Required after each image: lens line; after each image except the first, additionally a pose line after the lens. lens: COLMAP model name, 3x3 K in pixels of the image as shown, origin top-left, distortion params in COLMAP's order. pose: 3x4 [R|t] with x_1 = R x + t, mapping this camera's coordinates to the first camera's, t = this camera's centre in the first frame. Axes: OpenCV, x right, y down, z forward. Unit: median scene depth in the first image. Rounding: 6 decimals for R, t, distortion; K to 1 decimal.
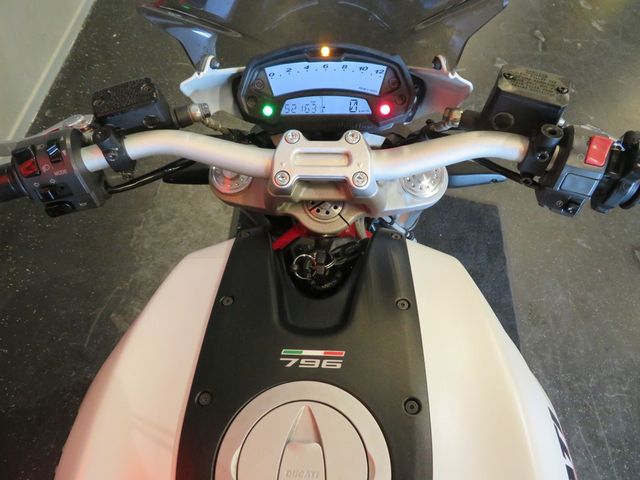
lens RADIAL K [[461.3, 0, 320.0], [0, 461.3, 240.0], [0, 0, 1]] dist [-0.004324, 0.000369]
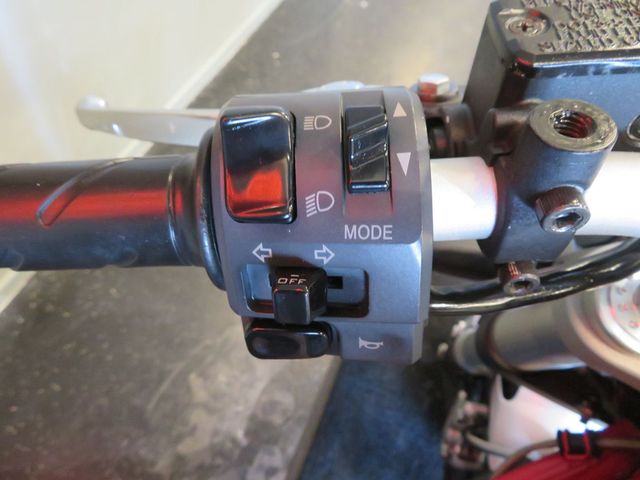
lens RADIAL K [[461.3, 0, 320.0], [0, 461.3, 240.0], [0, 0, 1]] dist [-0.004324, 0.000369]
pose [[0.956615, 0.241724, -0.162655, -0.502873], [-0.259773, 0.960428, -0.100480, -0.101040], [0.131930, 0.138374, 0.981553, 0.684741]]
